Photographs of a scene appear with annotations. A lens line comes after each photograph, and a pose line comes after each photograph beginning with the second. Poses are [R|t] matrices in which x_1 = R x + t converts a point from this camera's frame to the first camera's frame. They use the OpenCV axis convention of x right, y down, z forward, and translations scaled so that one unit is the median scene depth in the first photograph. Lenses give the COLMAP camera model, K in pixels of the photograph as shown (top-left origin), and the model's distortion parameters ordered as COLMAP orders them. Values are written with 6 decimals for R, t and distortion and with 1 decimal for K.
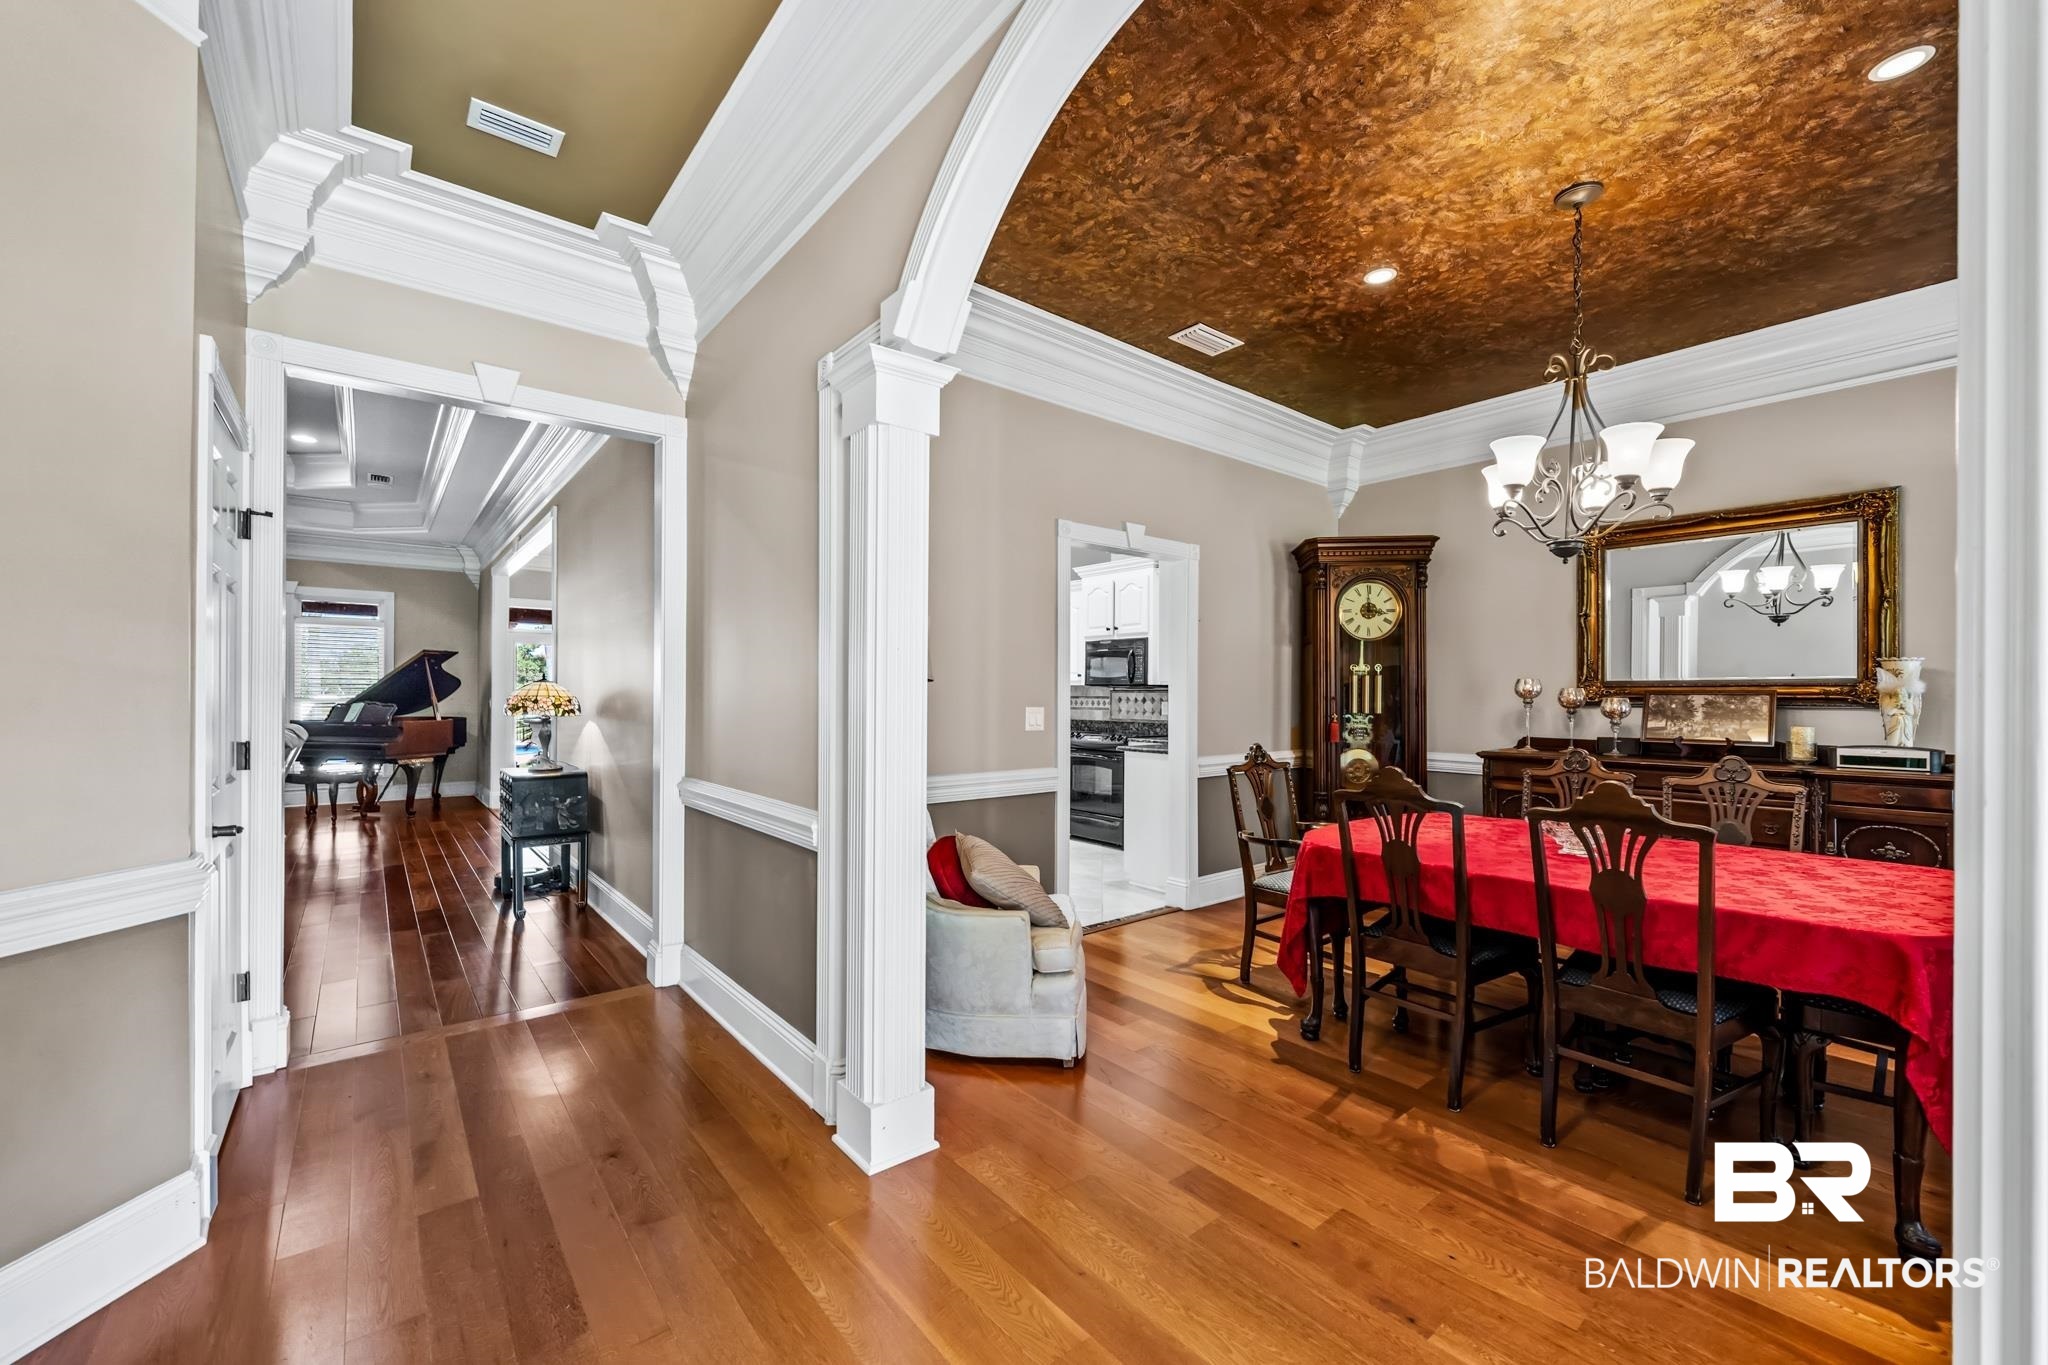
lens RADIAL K [[809.6, 0, 1018.9], [0, 809.6, 692.2], [0, 0, 1]] dist [-0.001466, 0.000020]
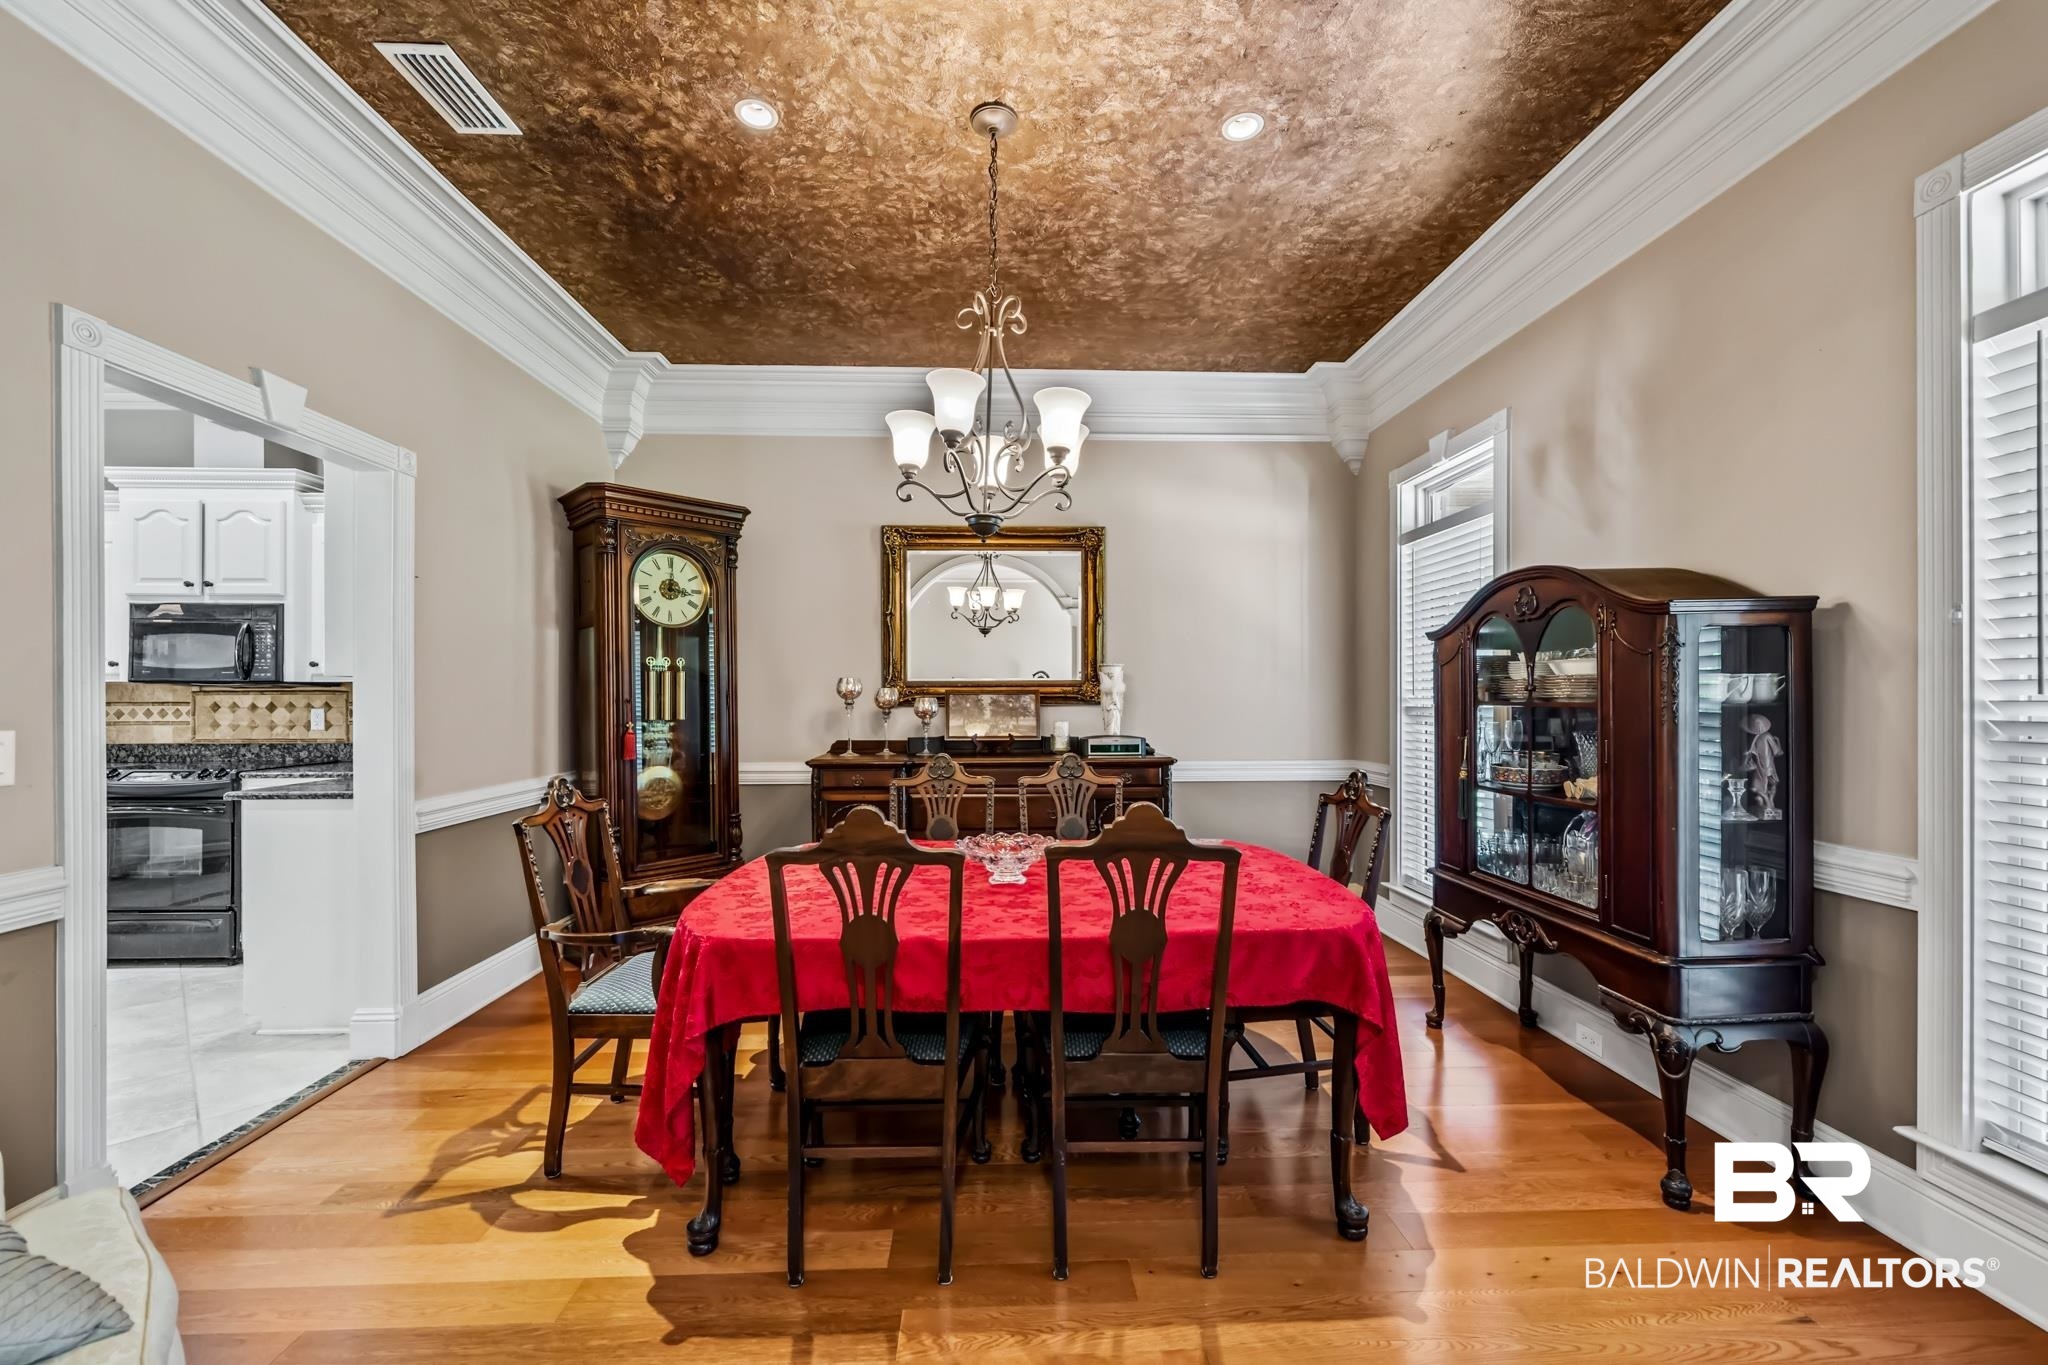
lens RADIAL K [[809.9, 0, 1024.5], [0, 809.9, 695.4], [0, 0, 1]] dist [-0.002018, -0.000602]
pose [[0.597513, -0.005766, 0.801838, 0.006982], [0.002734, 0.999983, 0.005153, -0.000572], [-0.801855, -0.000887, 0.597519, 0.281038]]
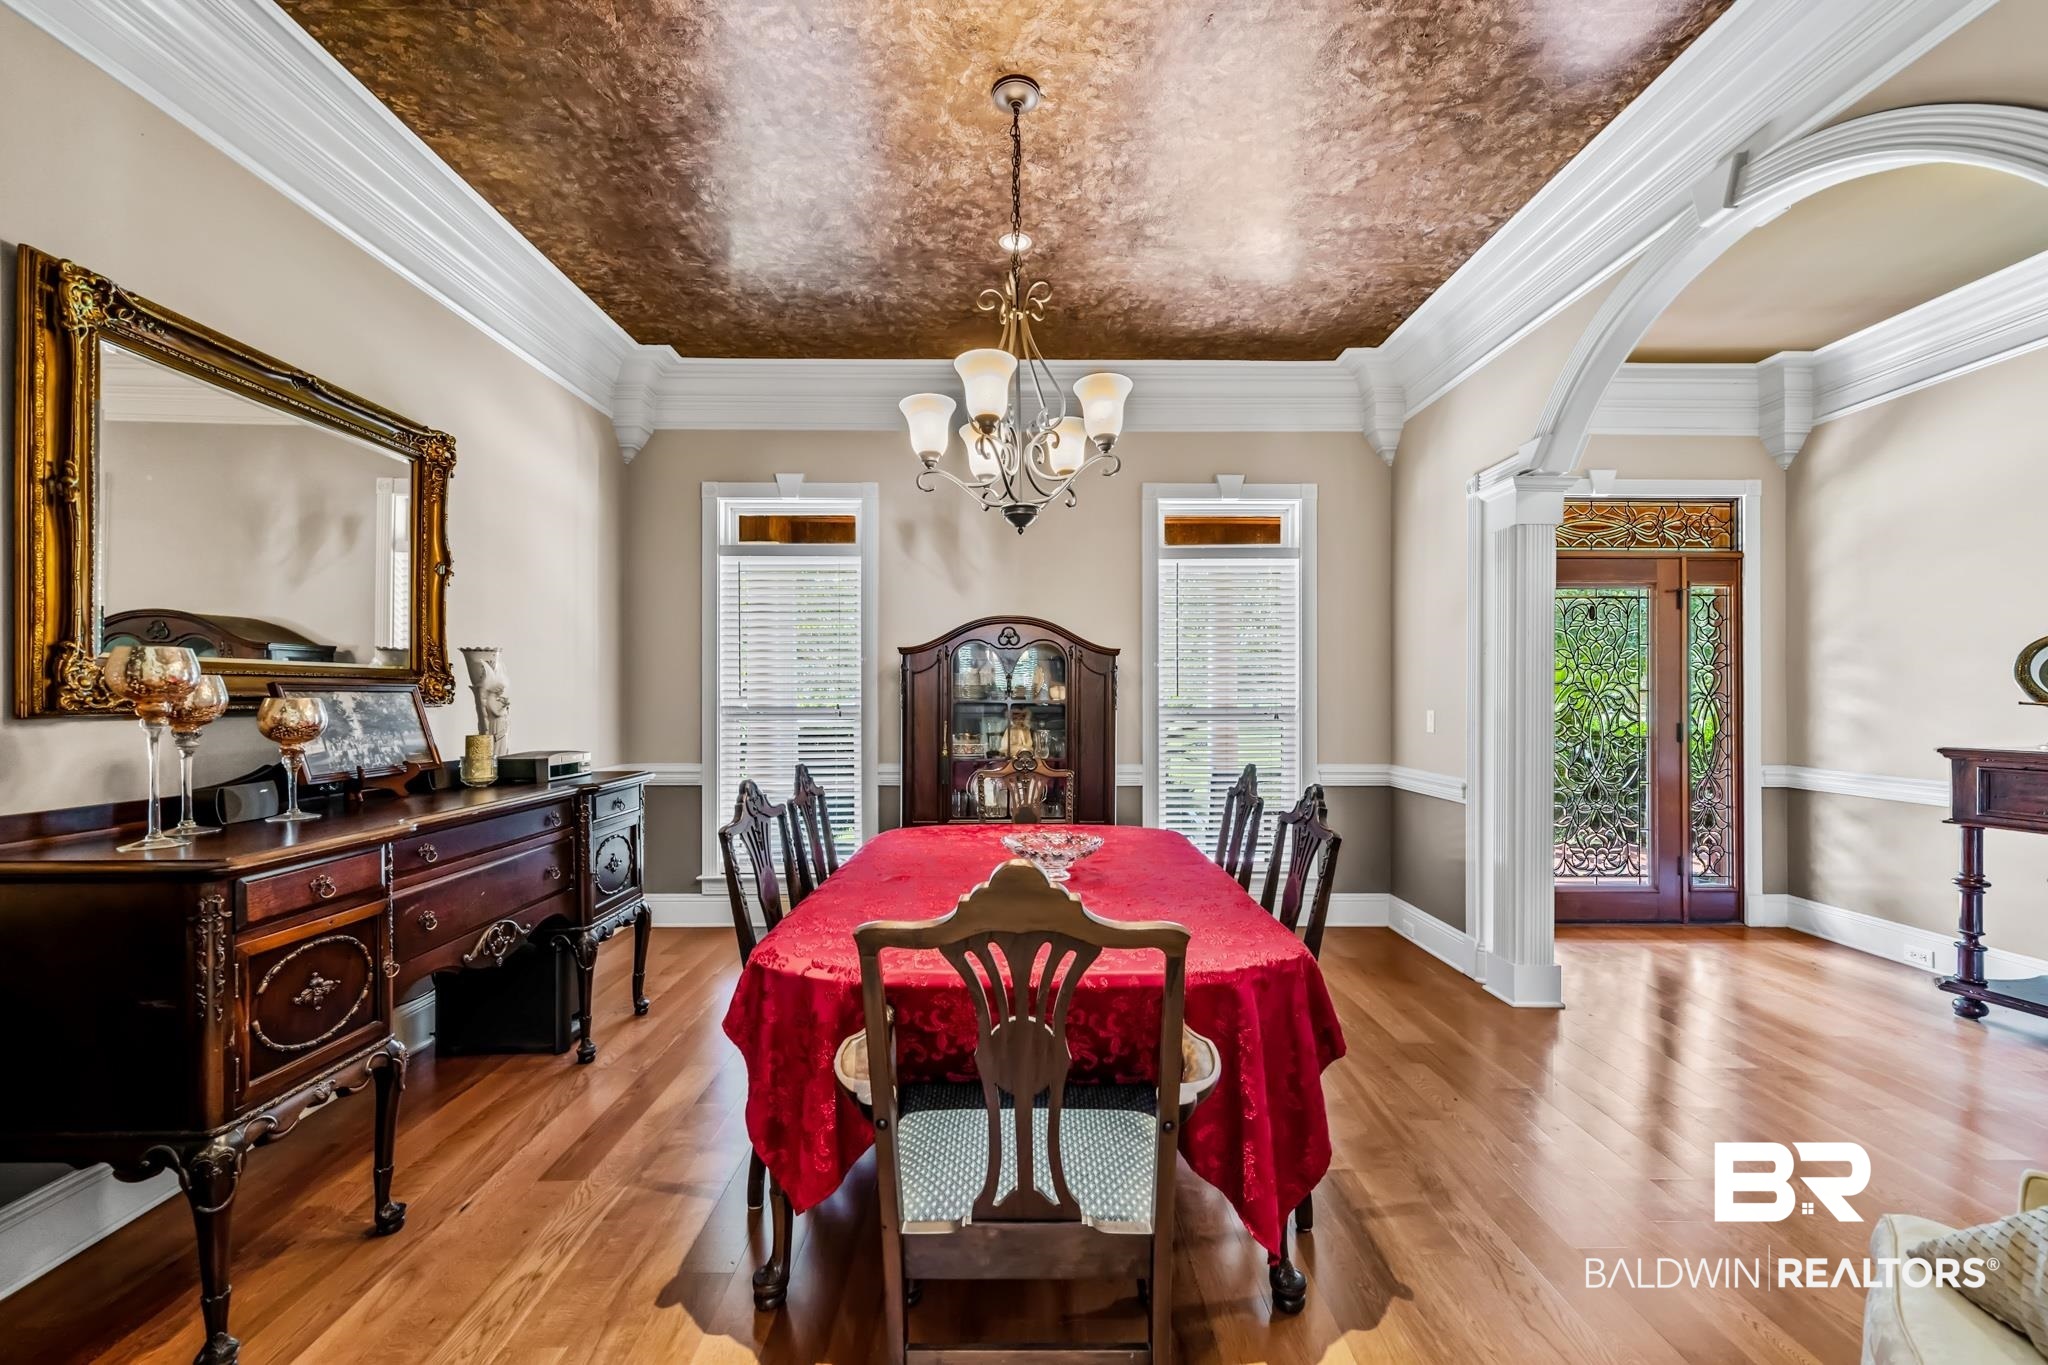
lens RADIAL K [[807.2, 0, 1020.6], [0, 807.2, 699.0], [0, 0, 1]] dist [-0.000785, 0.000155]
pose [[-0.781532, -0.007153, 0.623824, 0.102111], [-0.006268, 0.999974, 0.003614, 0.003048], [-0.623834, -0.001086, -0.781556, 1.016927]]
